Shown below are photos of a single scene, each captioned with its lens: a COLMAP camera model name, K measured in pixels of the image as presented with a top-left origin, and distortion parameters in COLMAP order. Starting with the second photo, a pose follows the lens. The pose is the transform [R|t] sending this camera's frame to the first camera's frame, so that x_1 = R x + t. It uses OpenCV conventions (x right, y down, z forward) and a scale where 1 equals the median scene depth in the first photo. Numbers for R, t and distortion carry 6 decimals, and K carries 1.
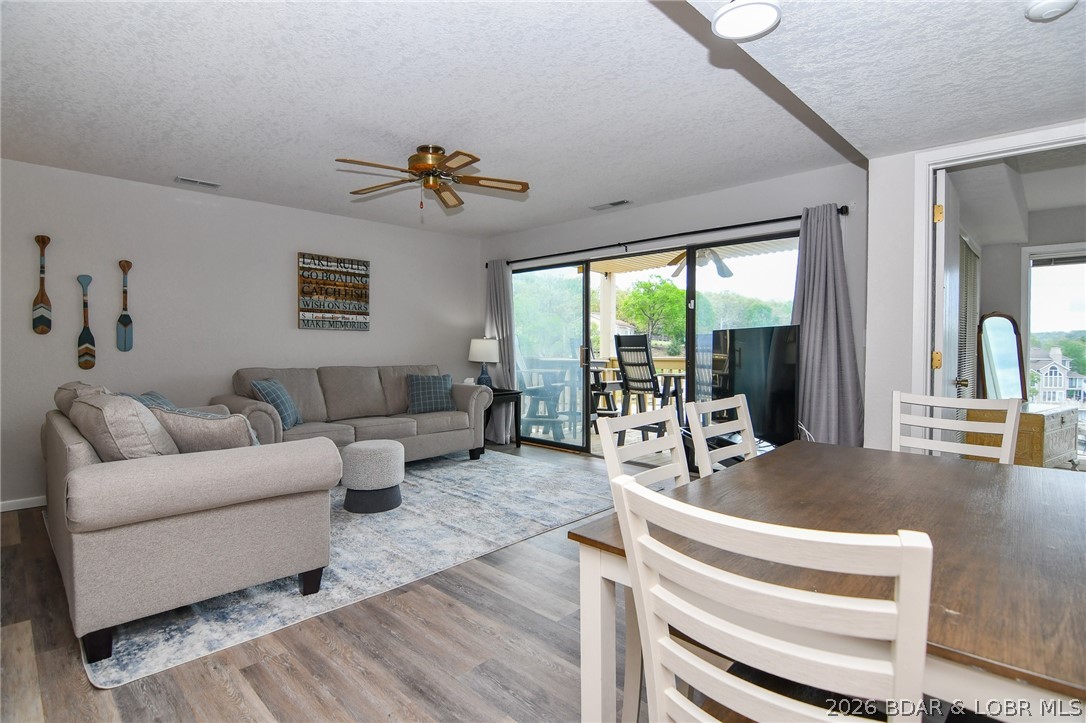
lens RADIAL K [[541.4, 0, 532.7], [0, 541.4, 357.2], [0, 0, 1]] dist [-0.019267, -0.000885]
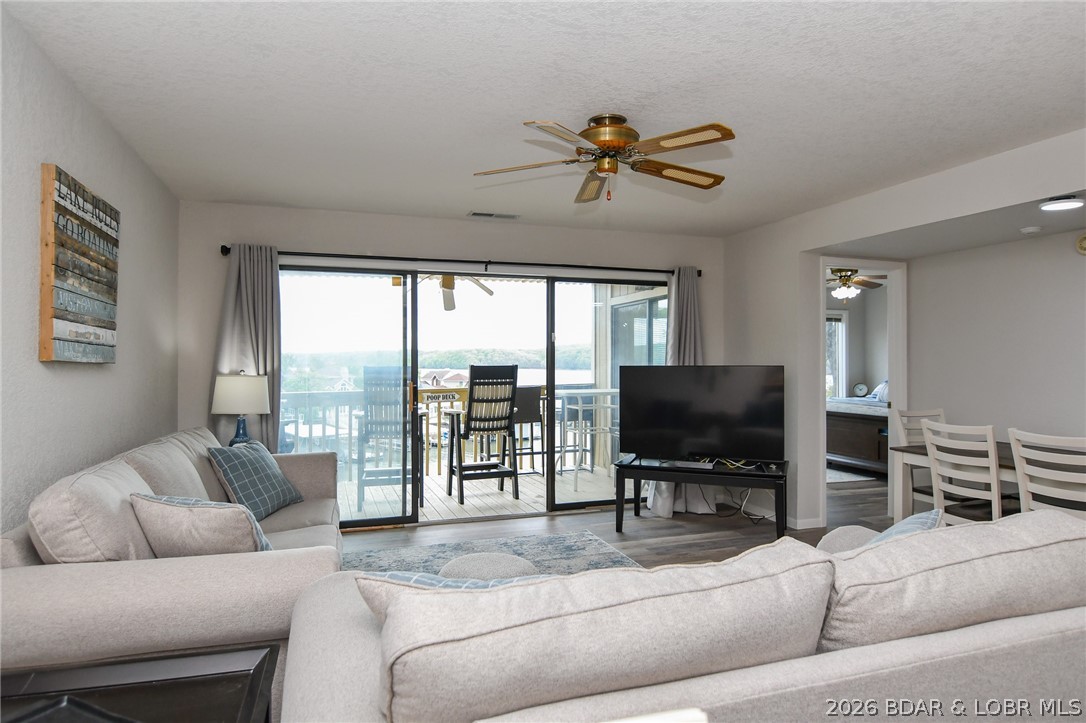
lens RADIAL K [[618.9, 0, 528.0], [0, 618.9, 361.9], [0, 0, 1]] dist [-0.001028, -0.000394]
pose [[0.463641, -0.000438, 0.886023, -0.665031], [0.025605, 0.999589, -0.012905, -0.037815], [-0.885653, 0.028670, 0.463462, 0.492460]]
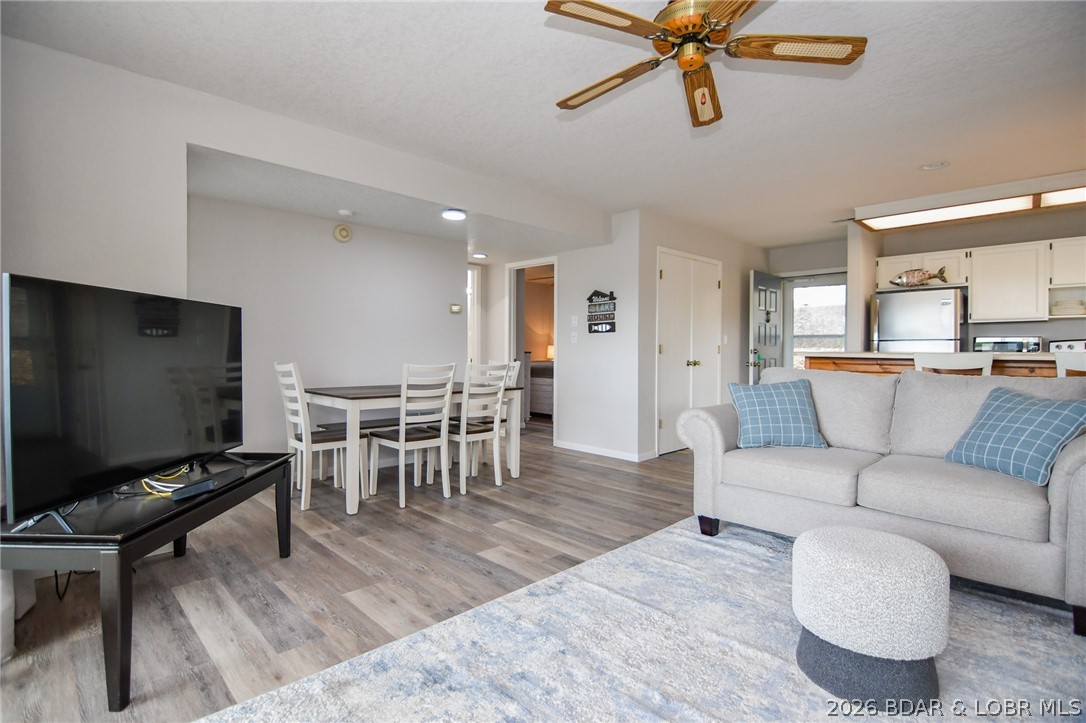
lens RADIAL K [[529.3, 0, 538.1], [0, 529.3, 362.7], [0, 0, 1]] dist [-0.001570, -0.013027]
pose [[-0.999929, -0.006340, 0.010051, -0.017181], [-0.005803, 0.998598, 0.052608, -0.008723], [-0.010370, 0.052546, -0.998565, 1.102216]]
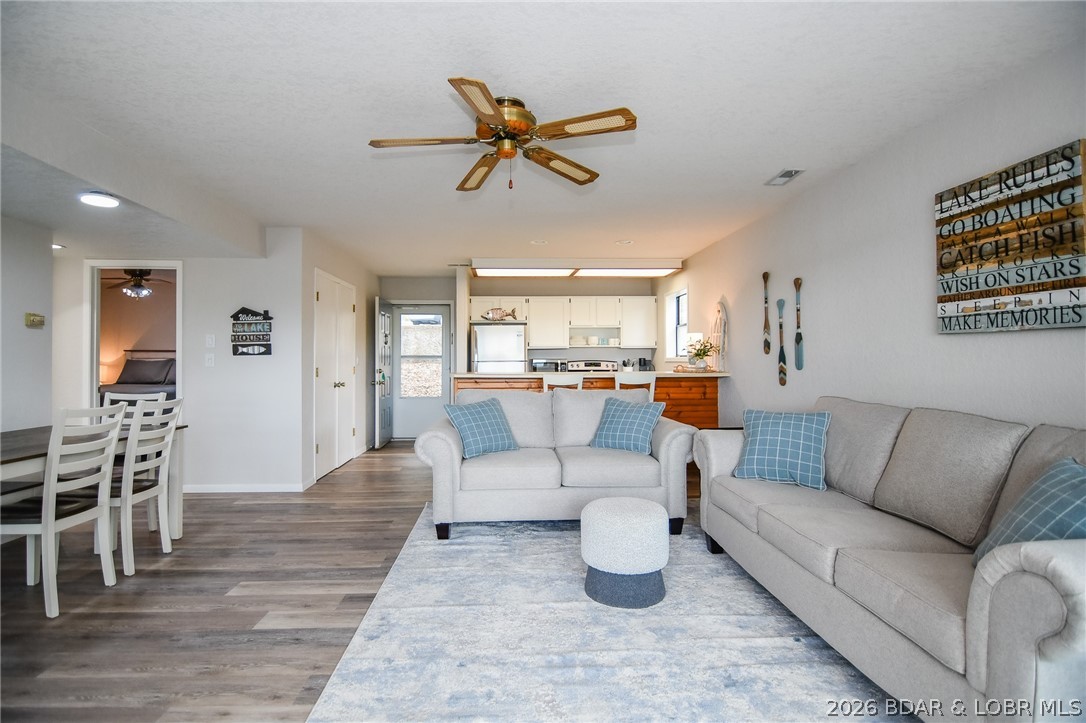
lens RADIAL K [[523.1, 0, 539.6], [0, 523.1, 364.9], [0, 0, 1]] dist [-0.004591, -0.010096]
pose [[-0.663611, 0.003954, -0.748067, 0.221882], [-0.019275, 0.999564, 0.022382, -0.027030], [0.747829, 0.029272, -0.663245, 1.047499]]
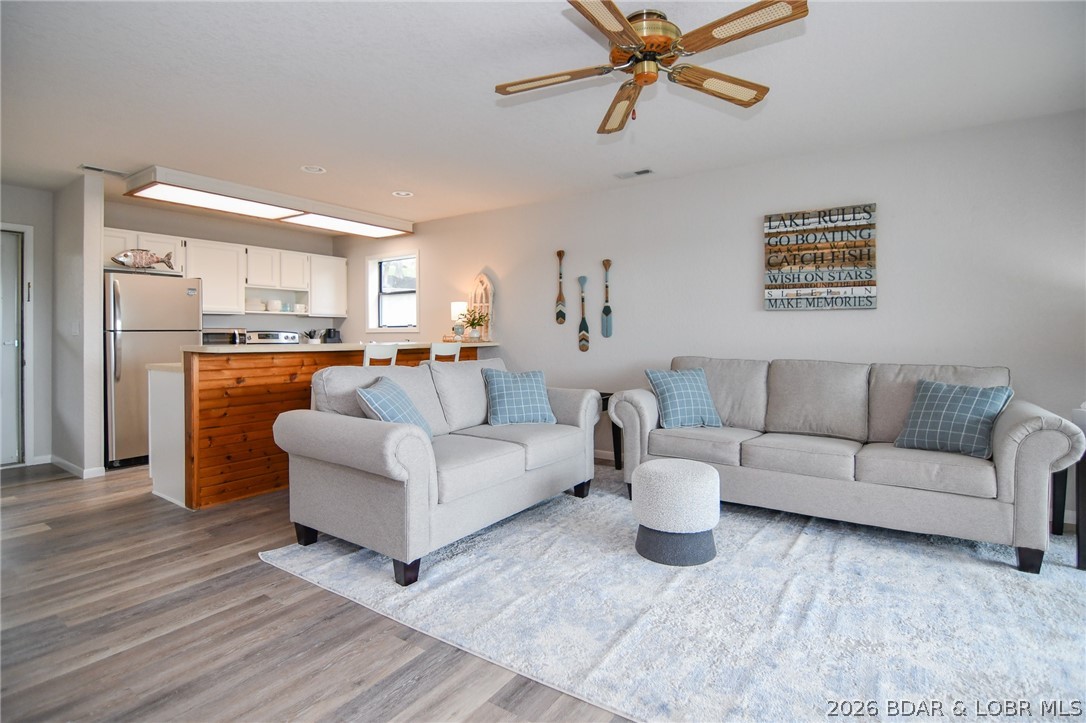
lens RADIAL K [[528.0, 0, 537.2], [0, 528.0, 344.3], [0, 0, 1]] dist [-0.005509, -0.010153]
pose [[0.179632, 0.012892, -0.983649, 0.277126], [-0.023378, 0.999688, 0.008832, -0.002418], [0.983456, 0.021409, 0.179878, 0.528567]]
